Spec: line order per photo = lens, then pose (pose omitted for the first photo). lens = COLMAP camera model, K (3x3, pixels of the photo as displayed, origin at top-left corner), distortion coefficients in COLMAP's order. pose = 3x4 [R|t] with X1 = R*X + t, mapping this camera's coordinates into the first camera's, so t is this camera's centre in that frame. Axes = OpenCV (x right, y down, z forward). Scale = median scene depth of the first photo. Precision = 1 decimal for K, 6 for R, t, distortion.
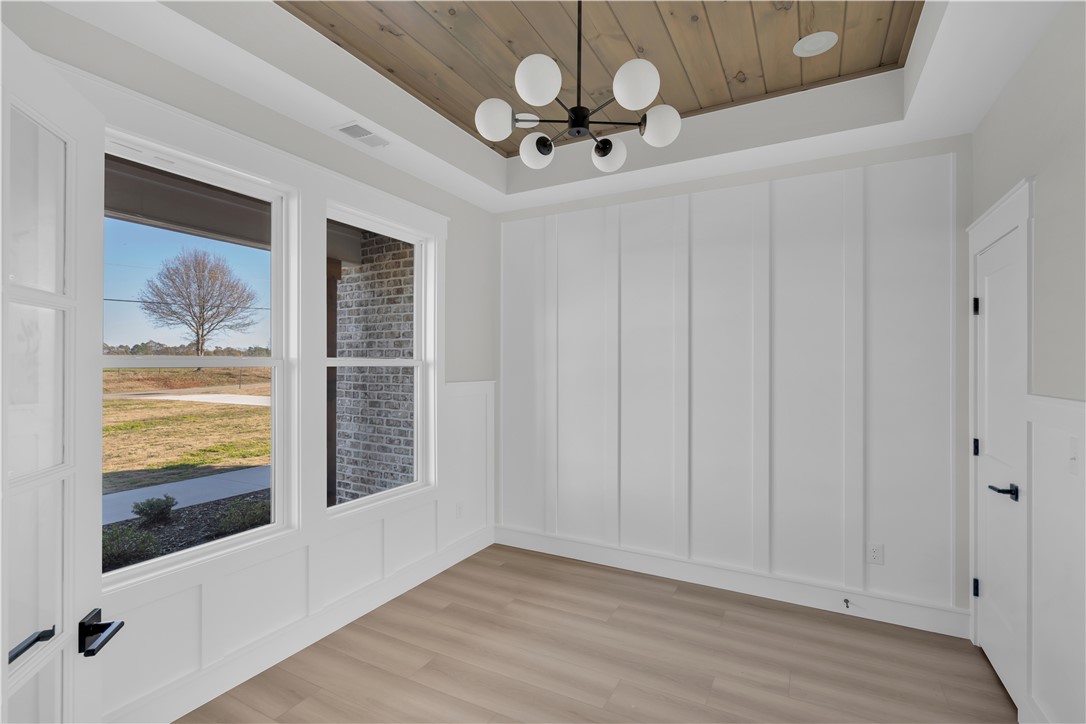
lens RADIAL K [[478.5, 0, 543.0], [0, 478.5, 362.0], [0, 0, 1]] dist [0.030463, -0.000032]
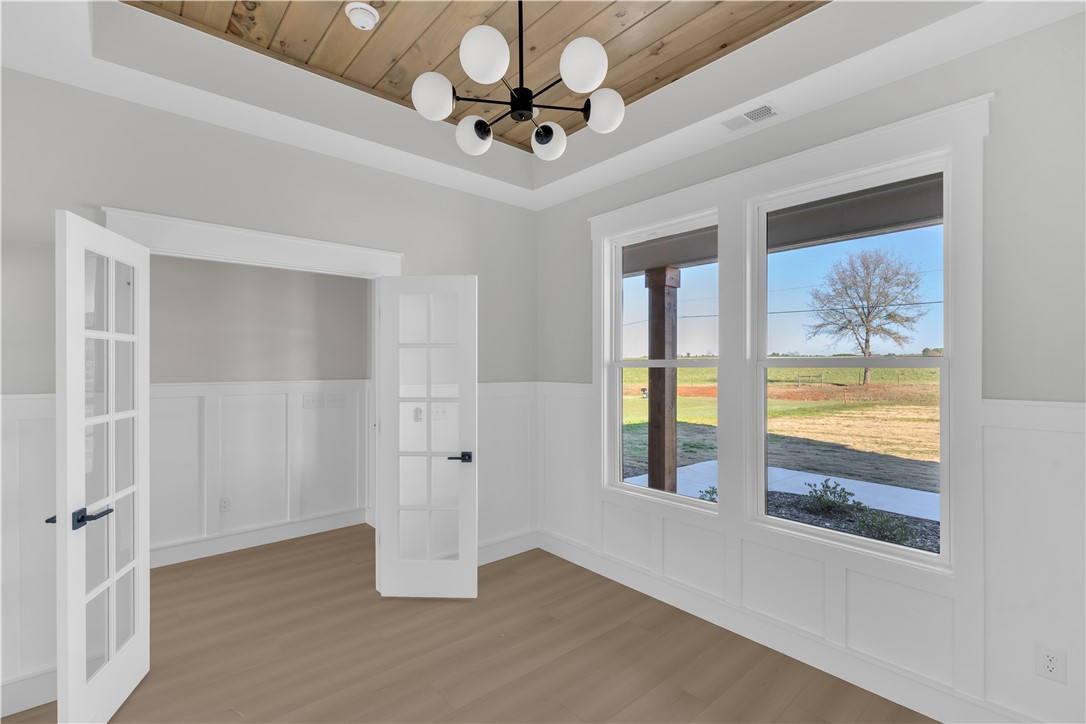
lens RADIAL K [[485.5, 0, 543.0], [0, 485.5, 362.0], [0, 0, 1]] dist [-0.002450, -0.000518]
pose [[-0.335626, 0.004837, -0.941983, 0.748513], [0.006064, 0.999977, 0.002974, -0.008504], [0.941976, -0.004714, -0.335648, 1.101268]]
